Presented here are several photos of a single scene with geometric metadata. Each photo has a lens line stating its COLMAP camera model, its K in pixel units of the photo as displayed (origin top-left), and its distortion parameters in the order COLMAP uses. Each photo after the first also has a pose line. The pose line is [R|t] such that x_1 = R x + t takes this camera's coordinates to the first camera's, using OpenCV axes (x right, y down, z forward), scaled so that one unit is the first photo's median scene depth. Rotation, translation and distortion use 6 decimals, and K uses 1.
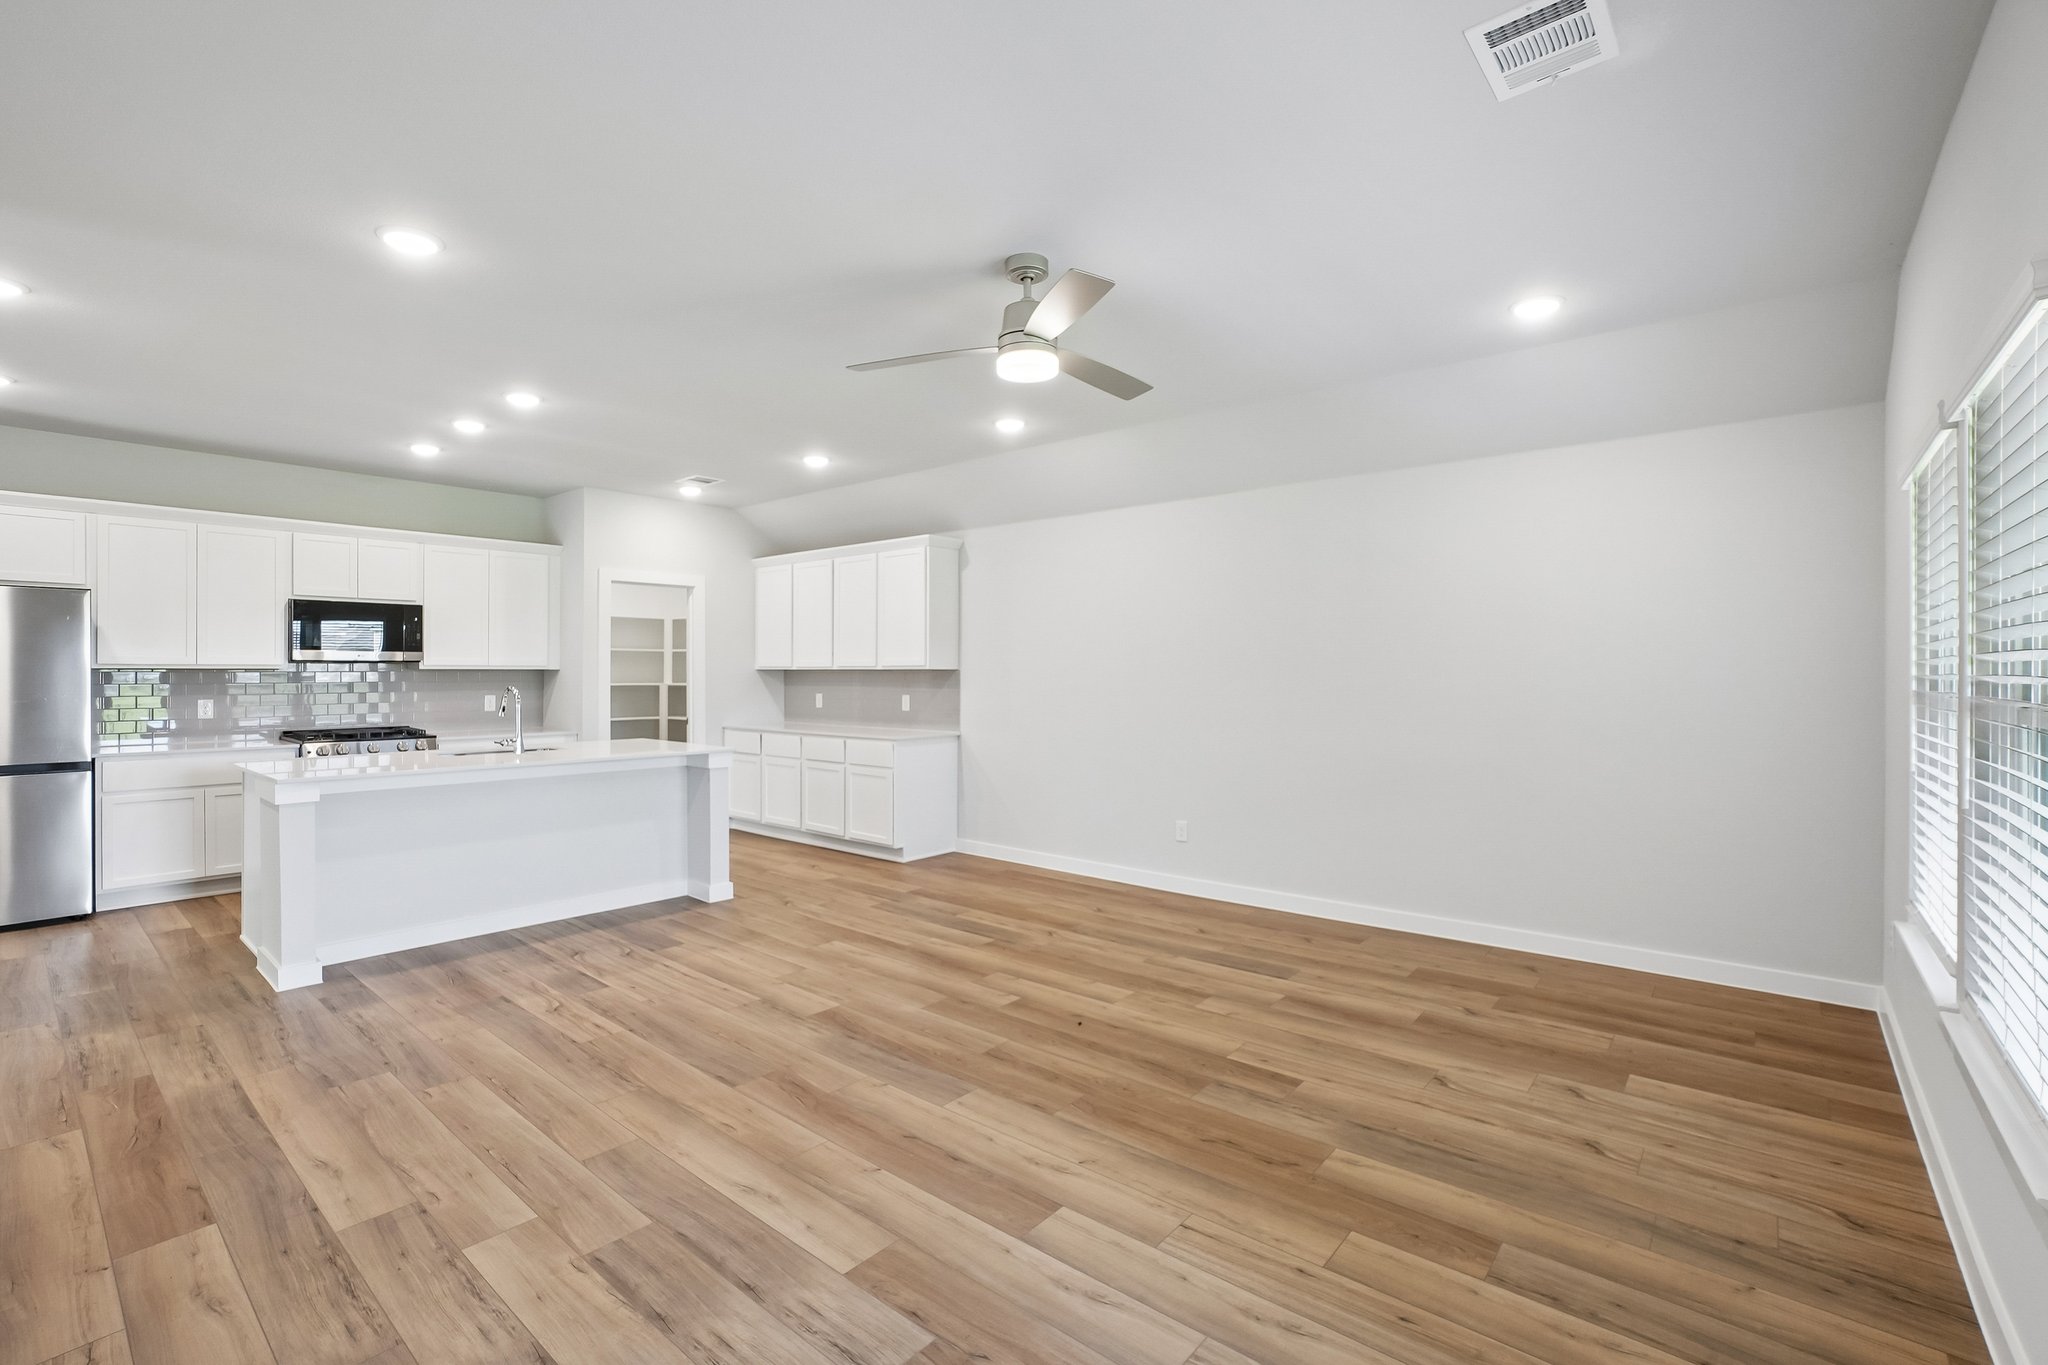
lens RADIAL K [[912.7, 0, 1002.0], [0, 912.7, 676.6], [0, 0, 1]] dist [-0.043248, 0.015907]
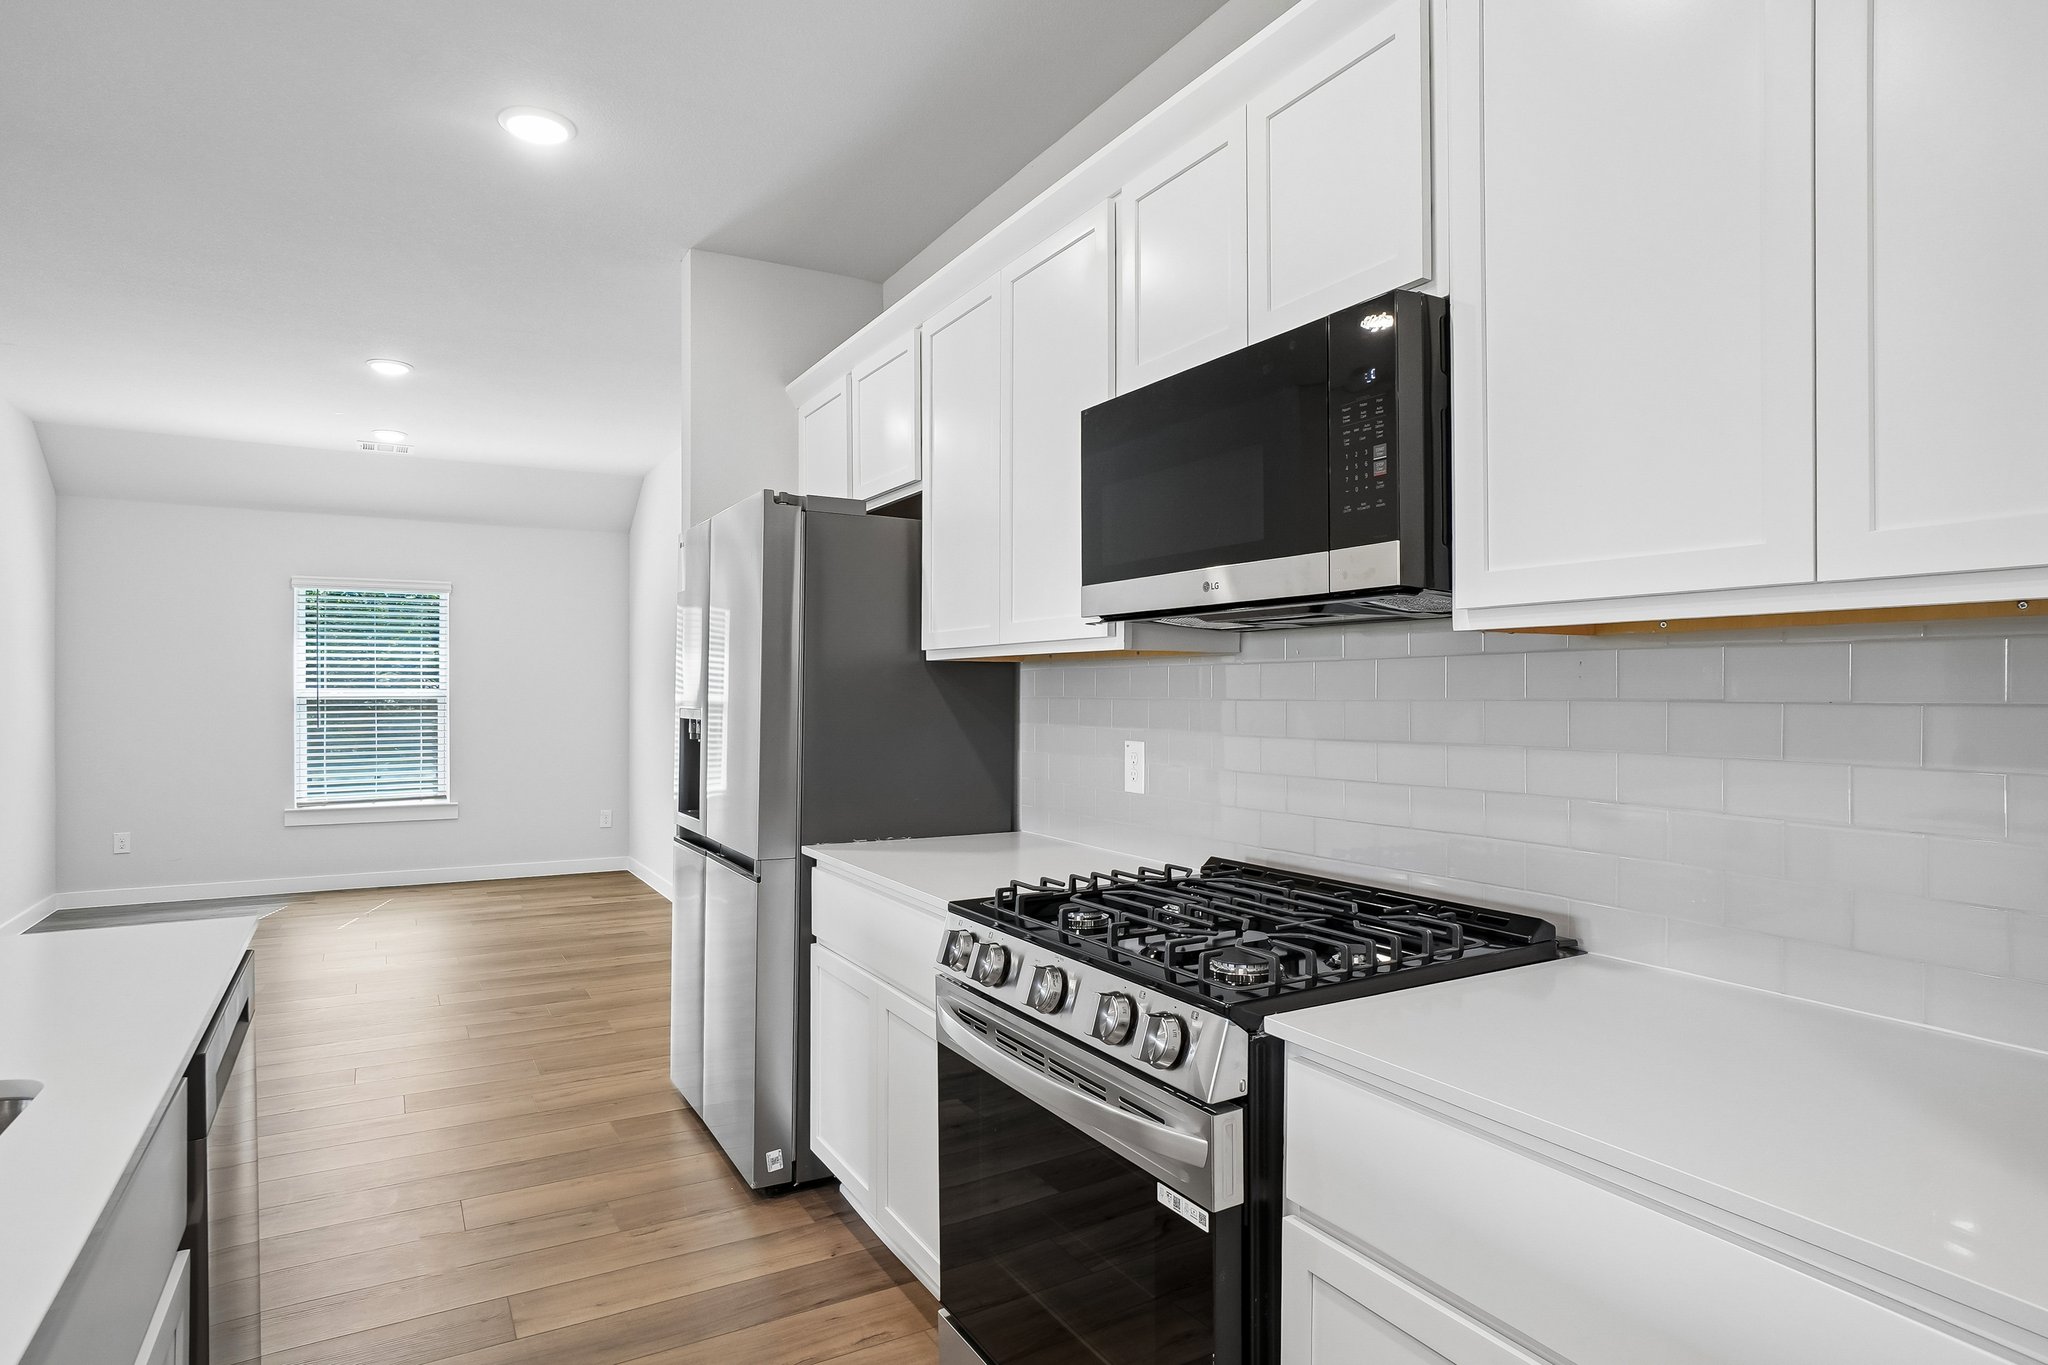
lens RADIAL K [[1109.6, 0, 1006.2], [0, 1109.6, 684.3], [0, 0, 1]] dist [-0.018974, 0.001075]
pose [[-0.329028, -0.007068, -0.944294, -0.562435], [-0.003330, 0.999974, -0.006325, 0.005459], [0.944314, 0.001063, -0.329043, 1.416931]]
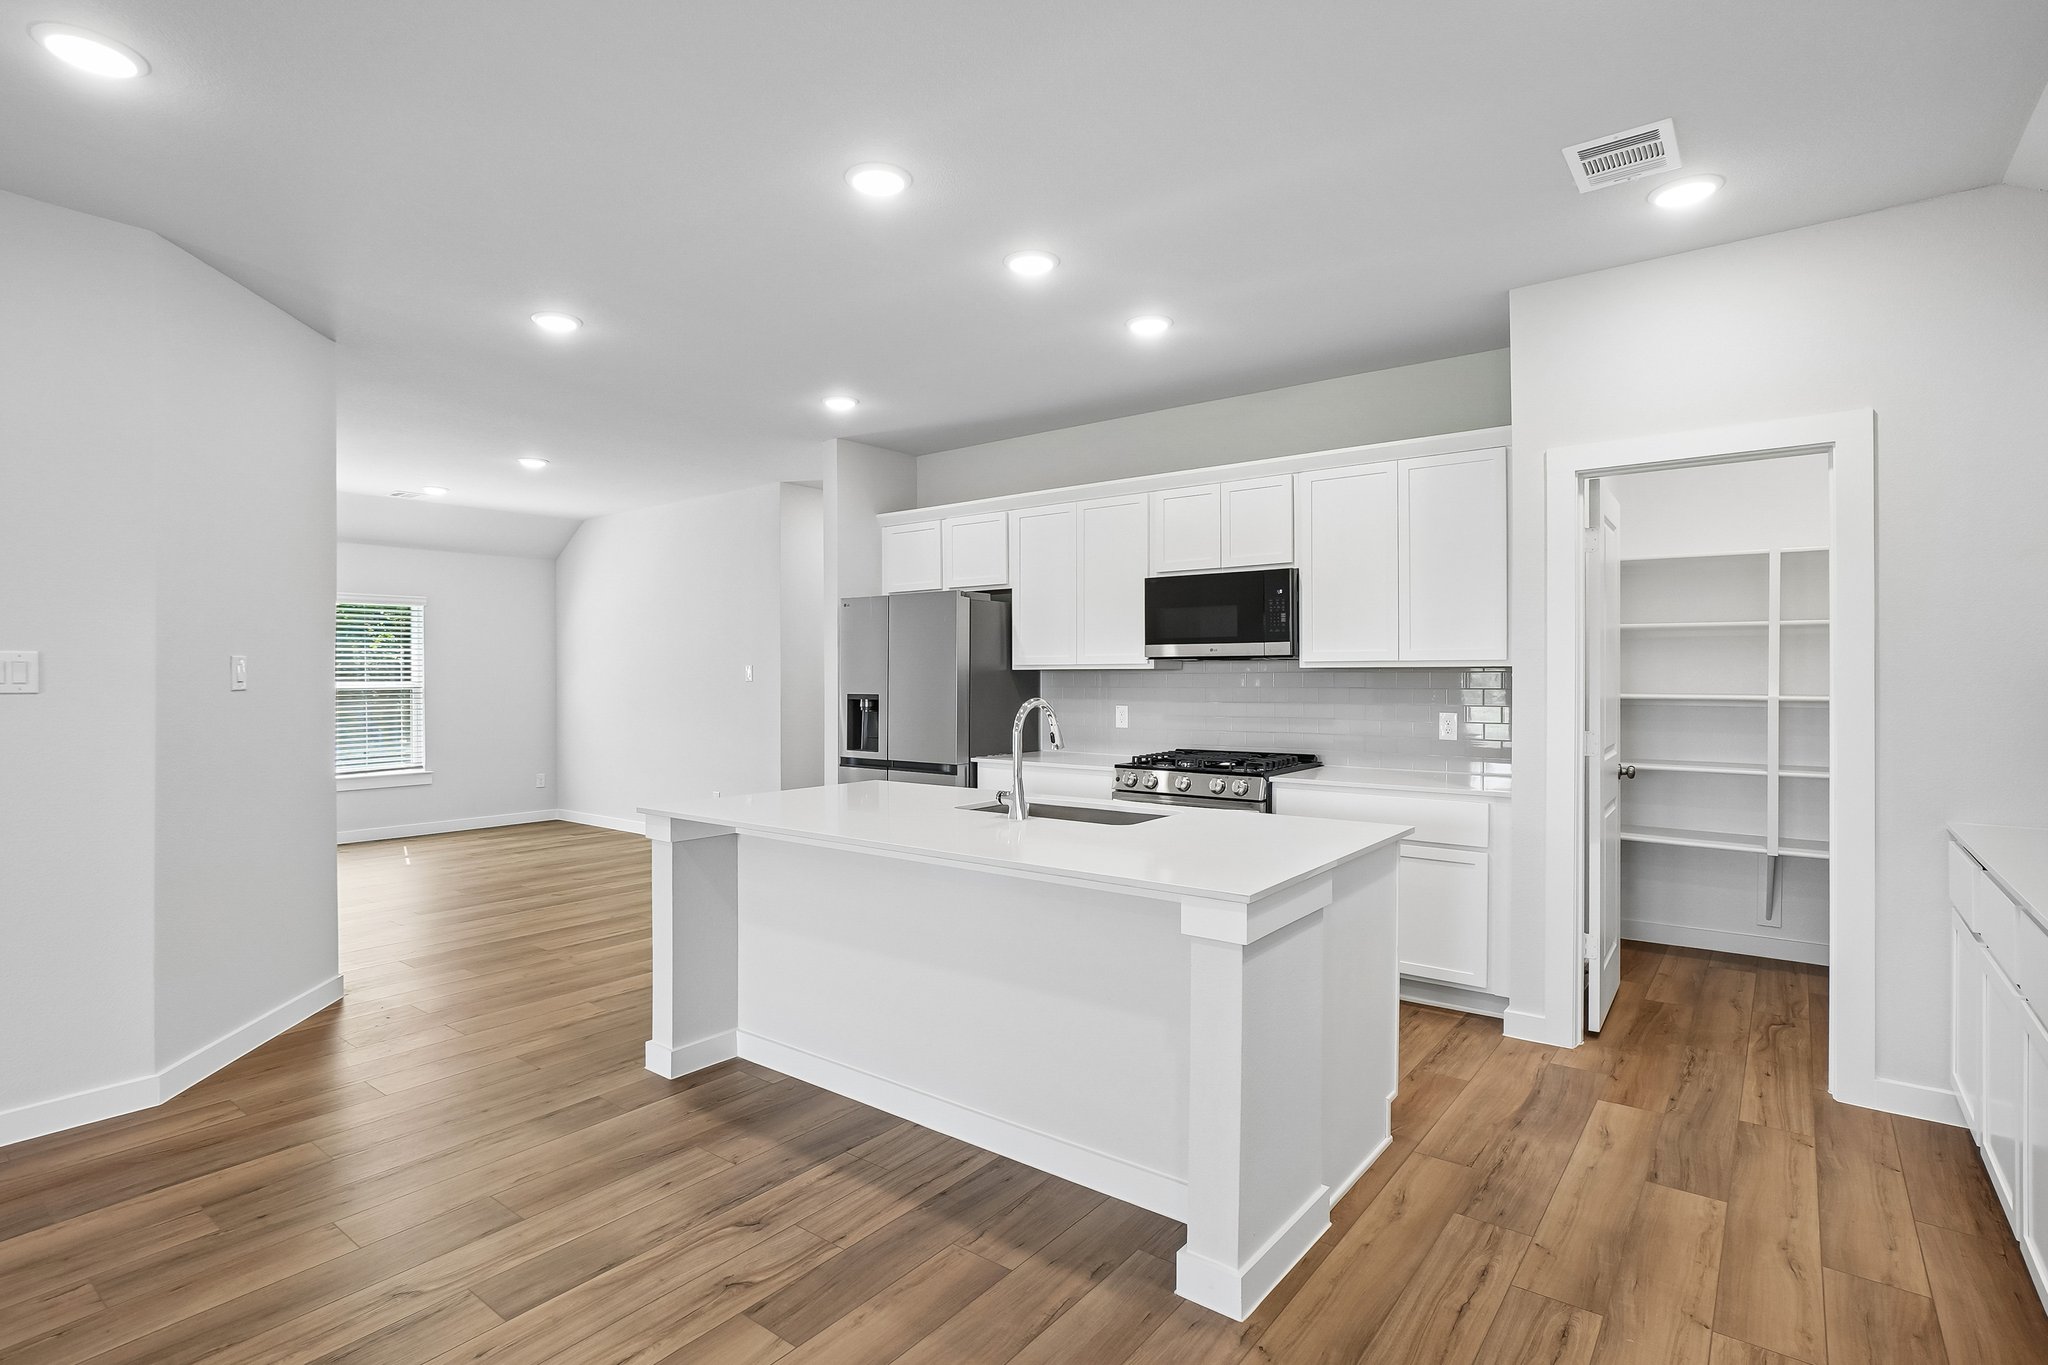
lens RADIAL K [[1005.0, 0, 990.5], [0, 1005.0, 688.6], [0, 0, 1]] dist [-0.019403, 0.003447]
pose [[0.043434, 0.013412, -0.998966, 0.098369], [0.000962, 0.999909, 0.013467, -0.006382], [0.999056, -0.001546, 0.043417, 1.068344]]
